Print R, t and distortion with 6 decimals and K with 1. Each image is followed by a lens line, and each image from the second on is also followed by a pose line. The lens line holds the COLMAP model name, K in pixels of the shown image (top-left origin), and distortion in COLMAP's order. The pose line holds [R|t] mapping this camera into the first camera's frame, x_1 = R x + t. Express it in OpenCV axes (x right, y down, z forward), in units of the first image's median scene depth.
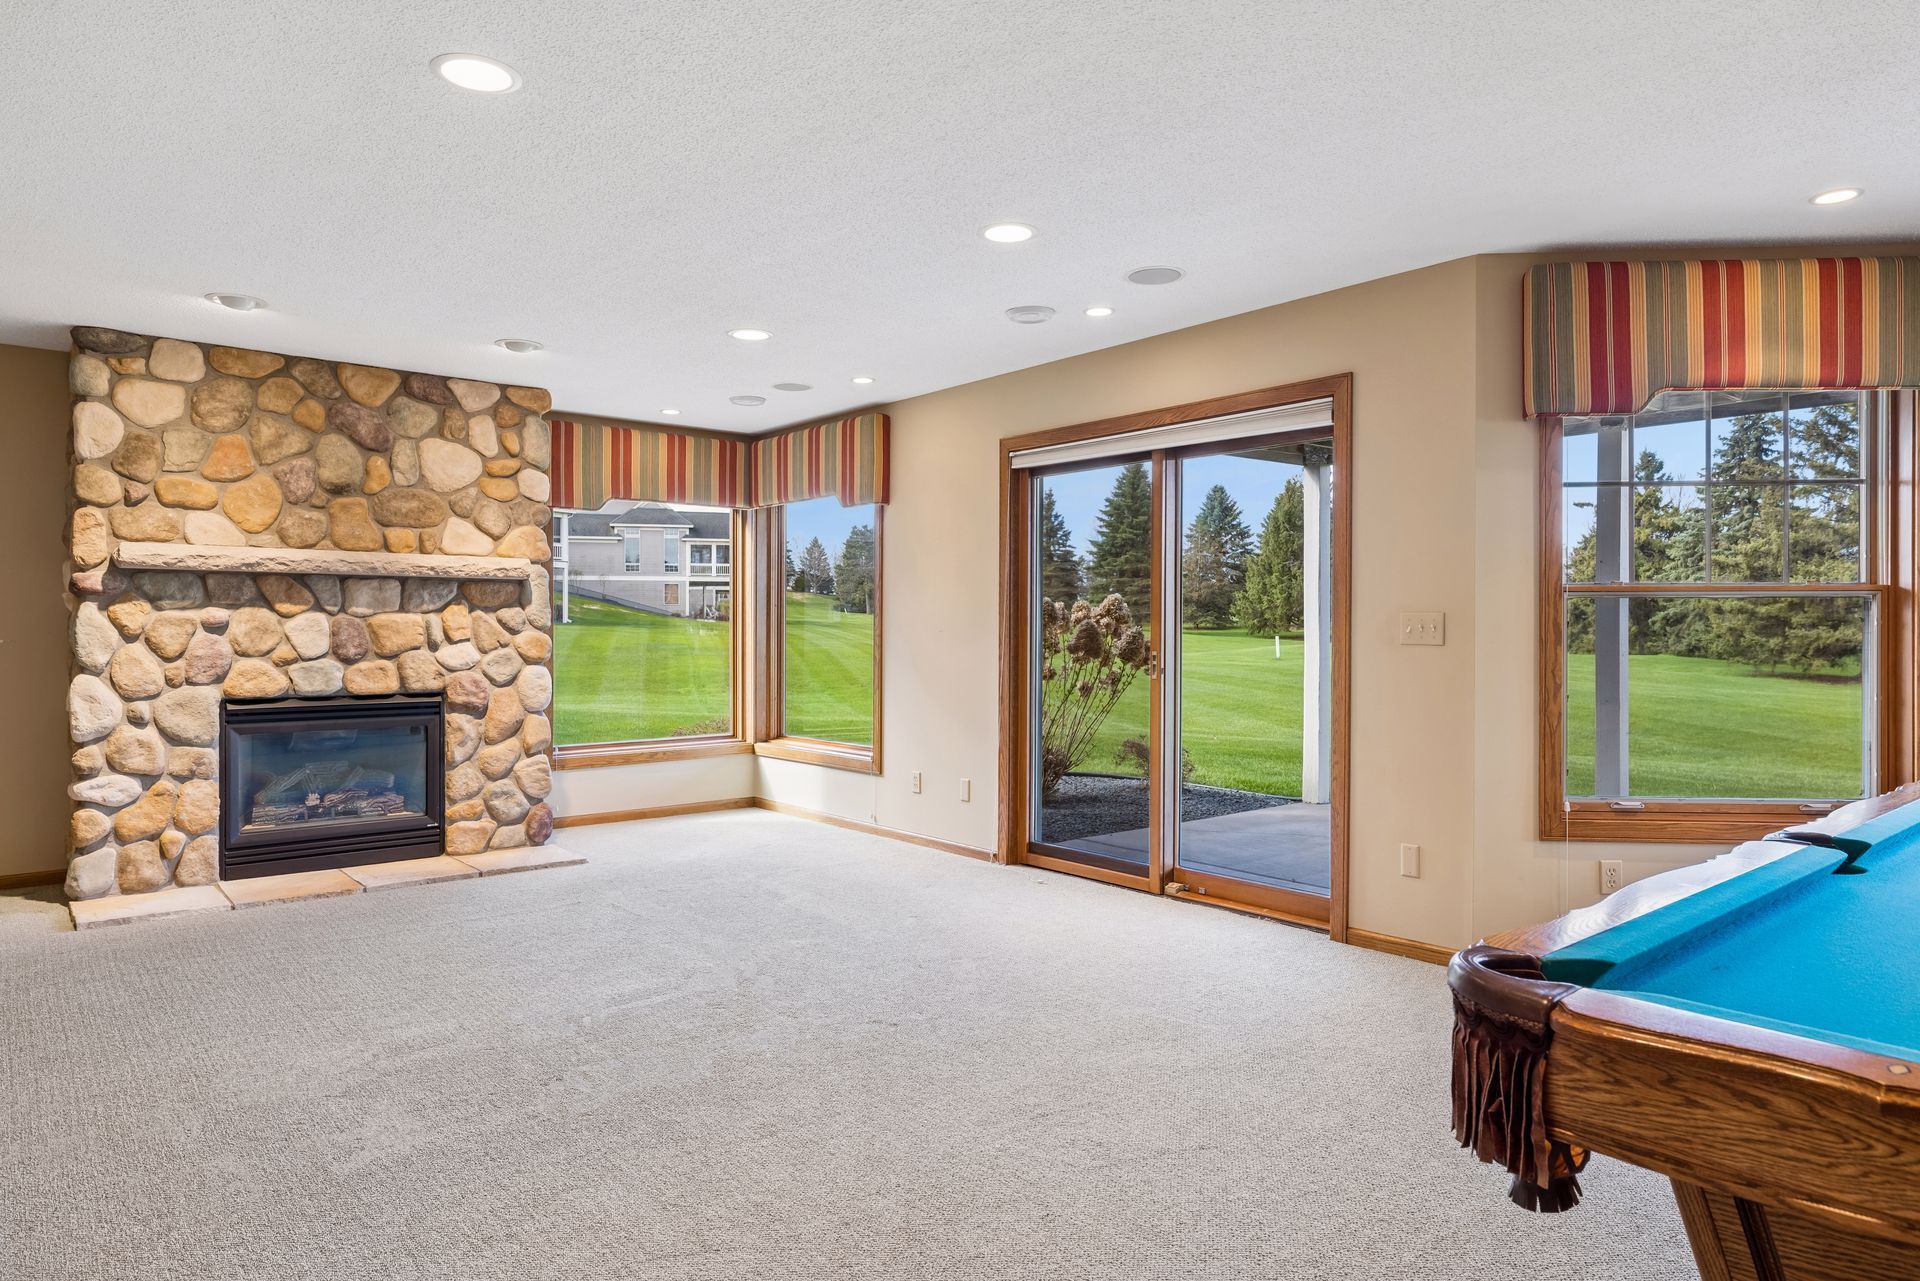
lens RADIAL K [[1160.7, 0, 960.1], [0, 1160.7, 631.3], [0, 0, 1]] dist [0.001562, 0.000342]
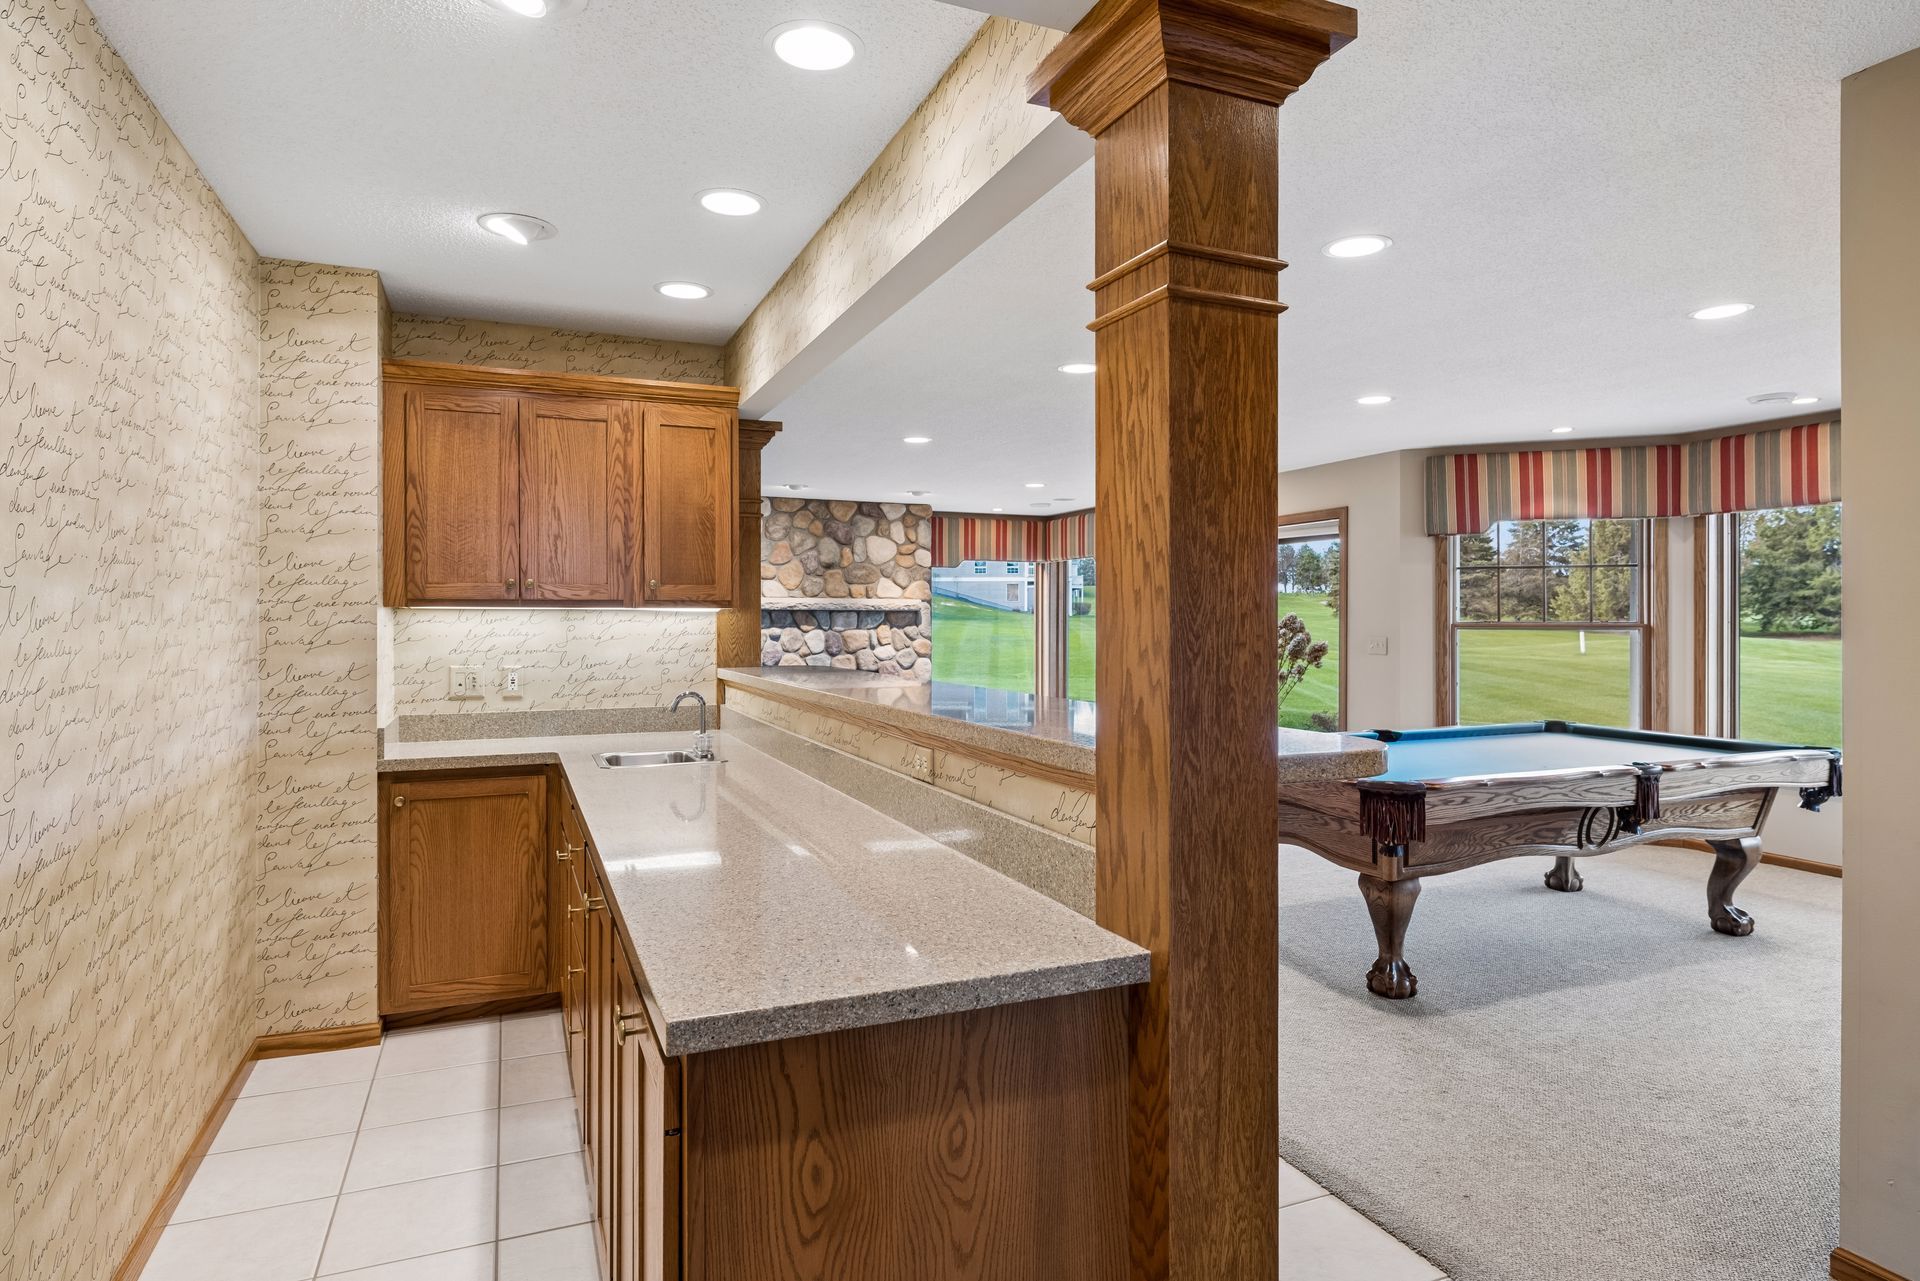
lens RADIAL K [[1075.4, 0, 954.9], [0, 1075.4, 613.7], [0, 0, 1]] dist [0.001189, 0.000224]
pose [[0.955548, -0.000422, -0.294837, 0.185495], [-0.001974, 0.999967, -0.007827, -0.028204], [0.294830, 0.008061, 0.955516, -0.622998]]
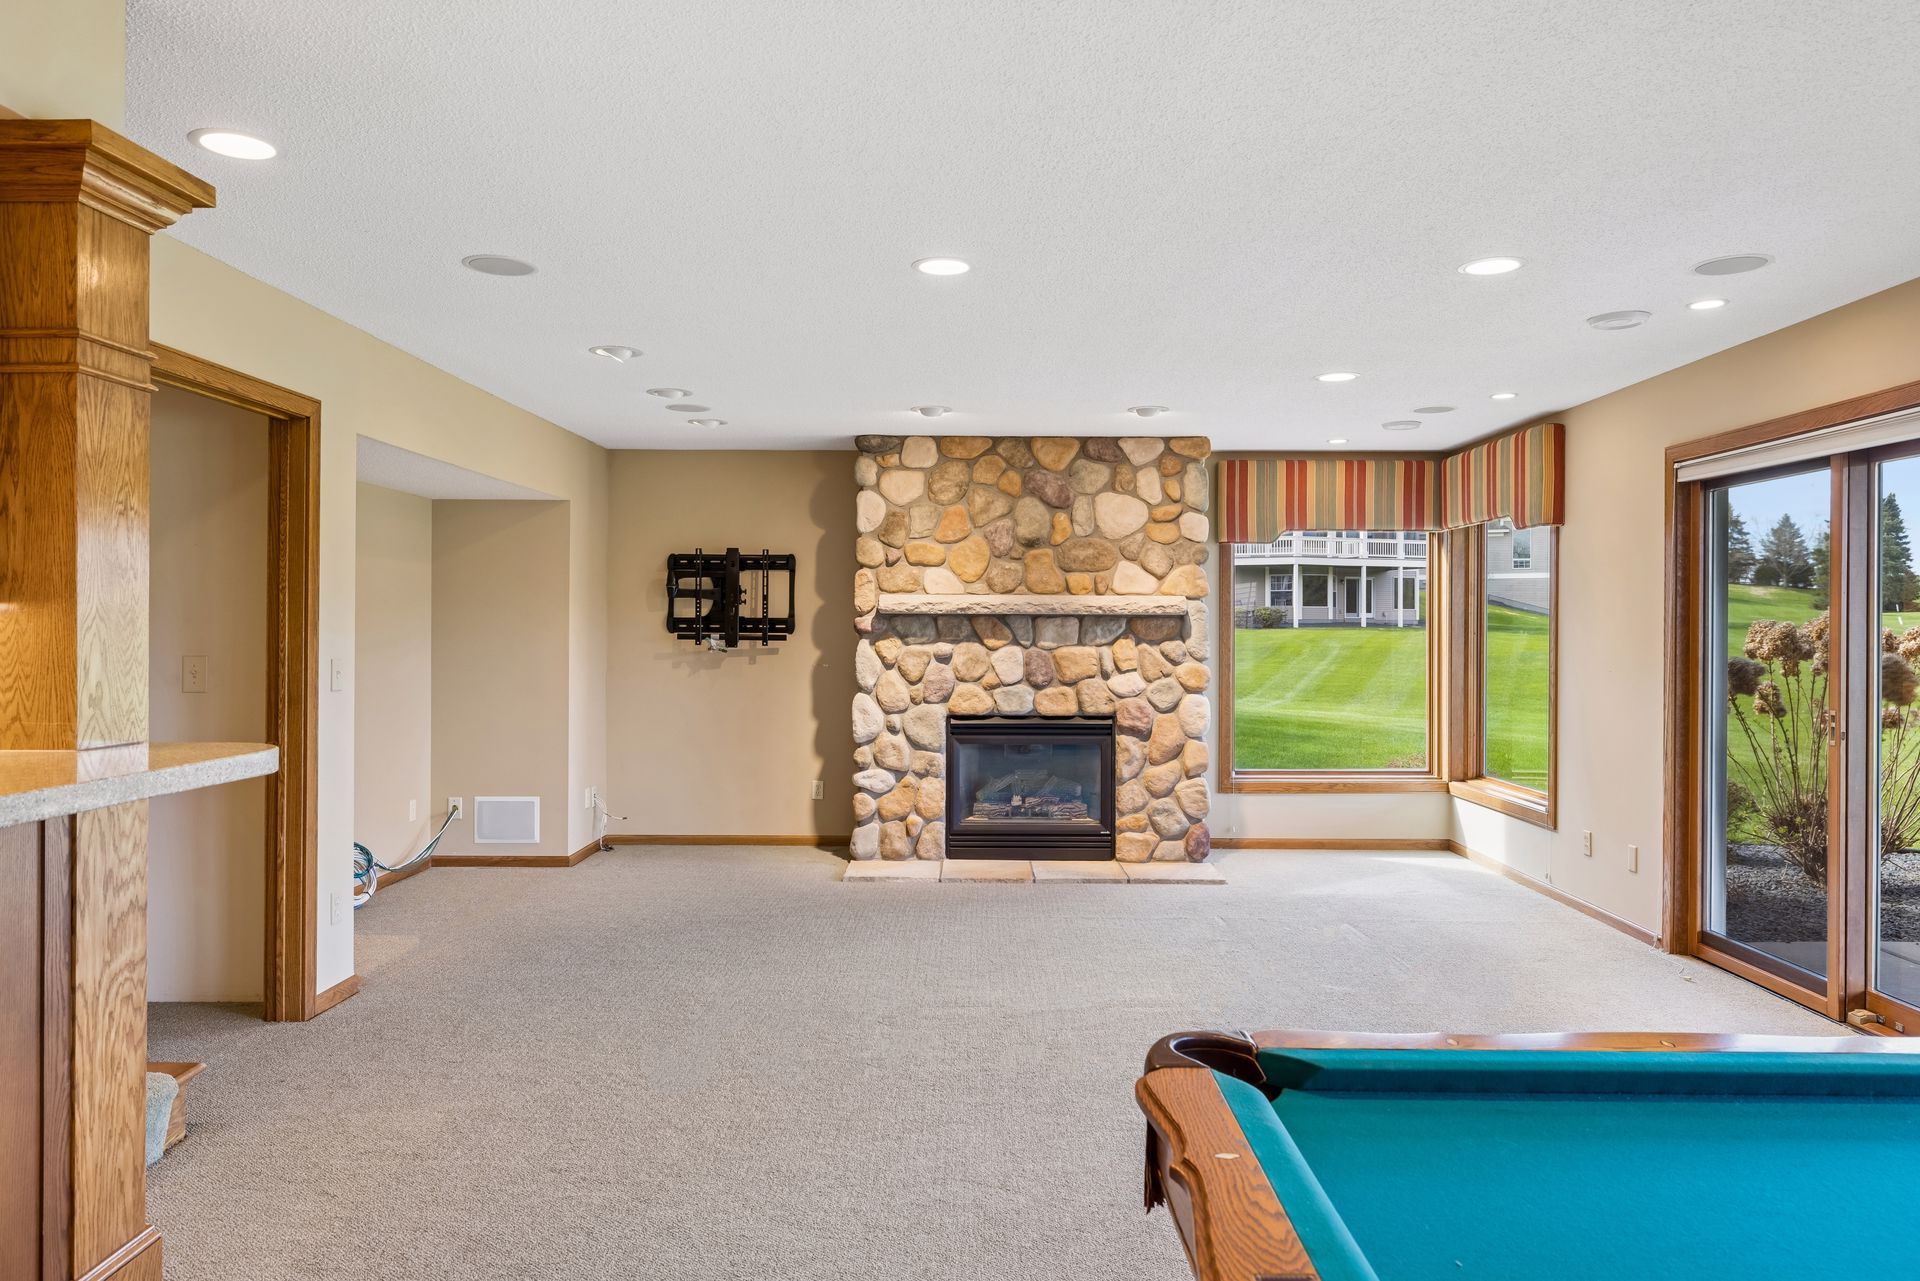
lens RADIAL K [[1267.2, 0, 951.9], [0, 1267.2, 623.6], [0, 0, 1]] dist [-0.005273, 0.004801]
pose [[0.755088, -0.000264, -0.655623, 0.249545], [-0.004373, 0.999976, -0.005439, -0.030847], [0.655609, 0.006974, 0.755069, -0.036331]]
